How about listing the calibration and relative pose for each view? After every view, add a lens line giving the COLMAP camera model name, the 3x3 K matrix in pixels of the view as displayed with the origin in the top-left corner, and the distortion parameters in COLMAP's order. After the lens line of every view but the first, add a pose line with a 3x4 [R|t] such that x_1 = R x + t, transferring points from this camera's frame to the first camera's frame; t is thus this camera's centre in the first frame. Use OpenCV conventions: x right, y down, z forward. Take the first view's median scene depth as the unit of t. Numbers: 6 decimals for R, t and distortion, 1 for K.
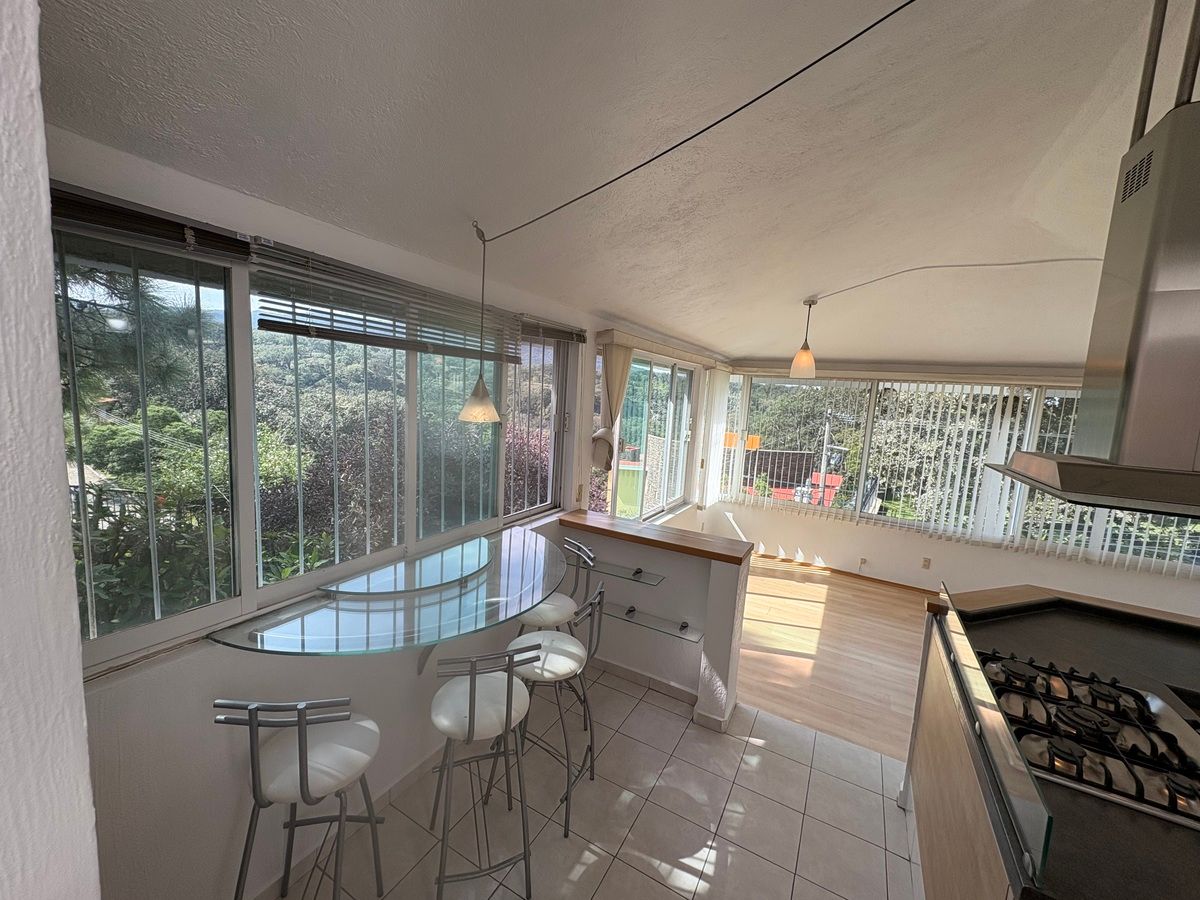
lens RADIAL K [[478.4, 0, 595.6], [0, 478.4, 450.2], [0, 0, 1]] dist [-0.002149, 0.001290]
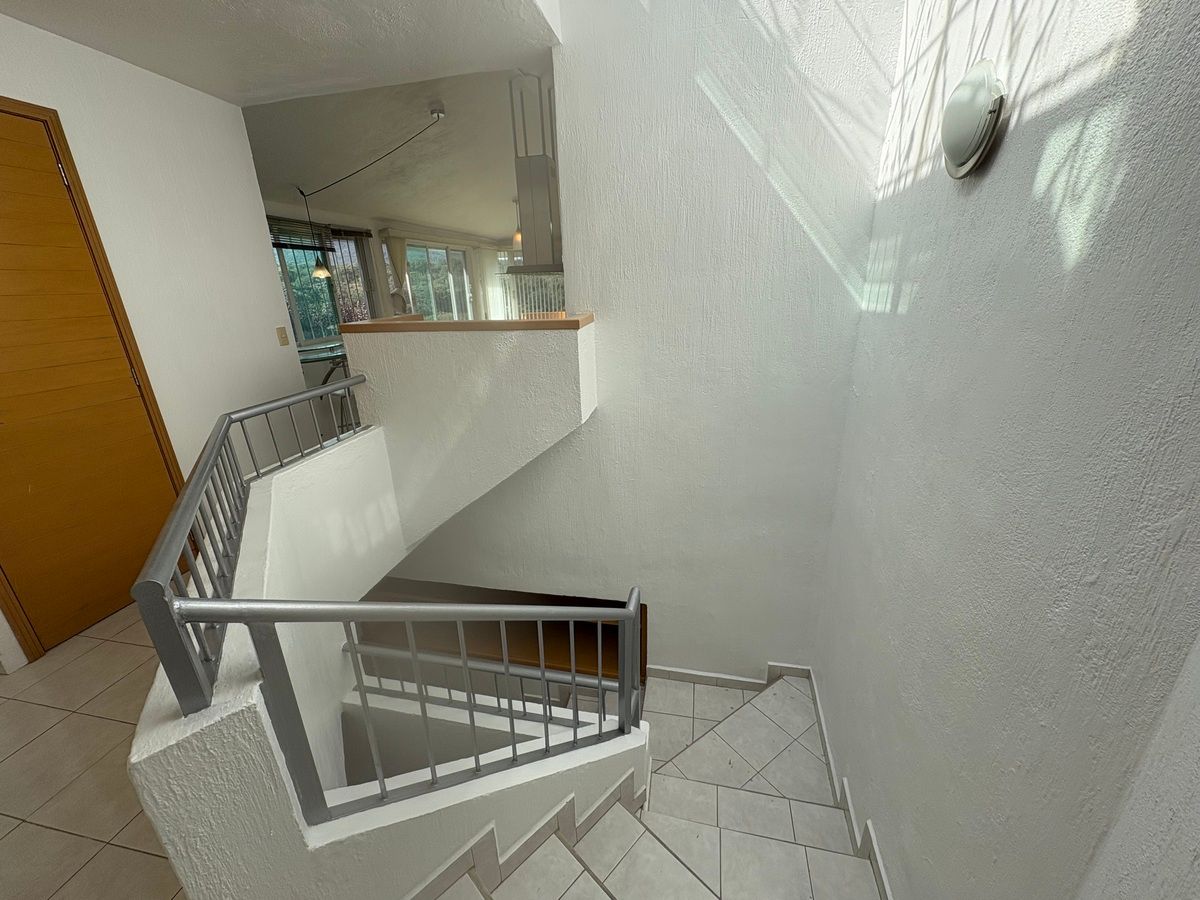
lens RADIAL K [[478.4, 0, 603.5], [0, 478.4, 454.2], [0, 0, 1]] dist [-0.002149, 0.001290]
pose [[0.945866, -0.187510, 0.264911, 0.110727], [0.122919, 0.962380, 0.242312, 0.149231], [-0.300381, -0.196631, 0.933331, -0.707830]]
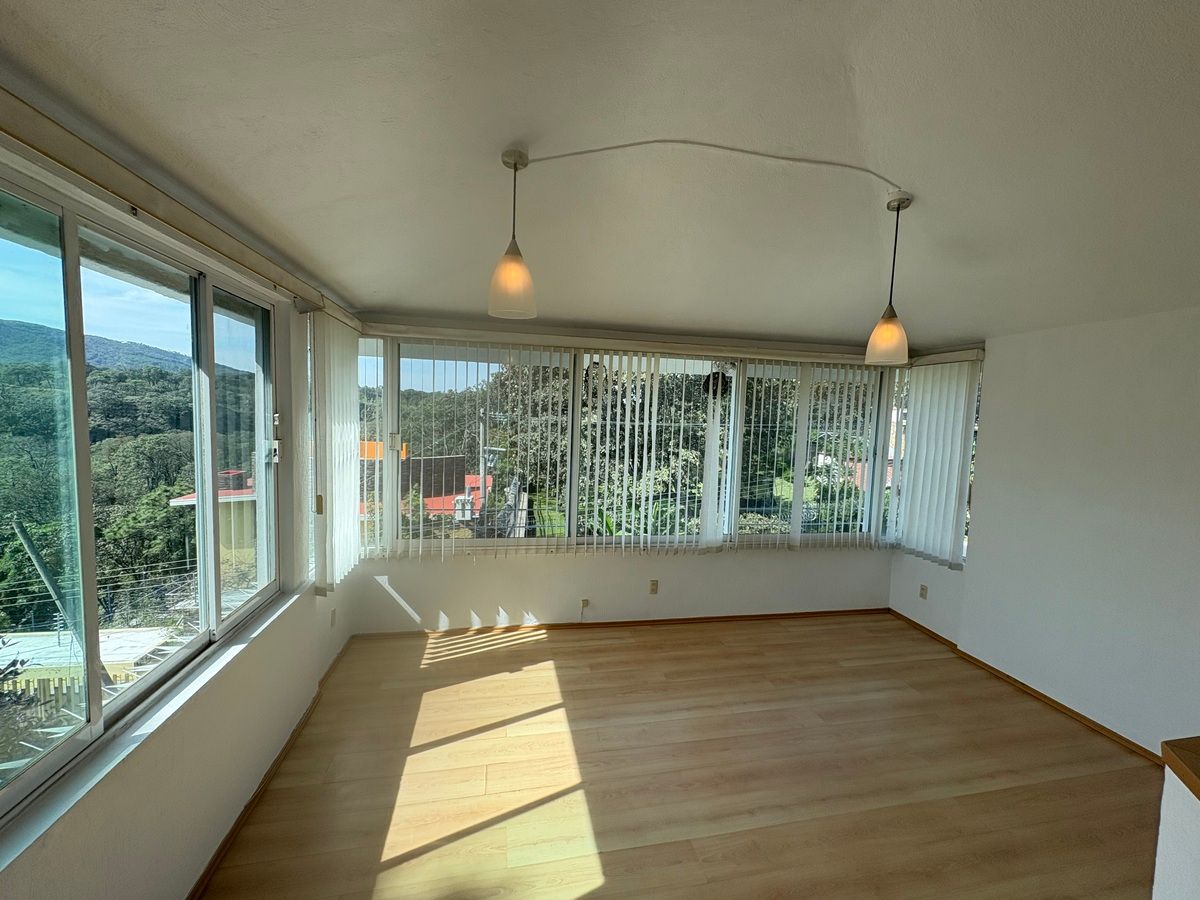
lens RADIAL K [[478.4, 0, 604.7], [0, 478.4, 452.8], [0, 0, 1]] dist [-0.002149, 0.001290]
pose [[0.744010, -0.088384, 0.662297, 0.142817], [0.093241, 0.995248, 0.028072, -0.013644], [-0.661631, 0.040868, 0.748715, 0.499424]]
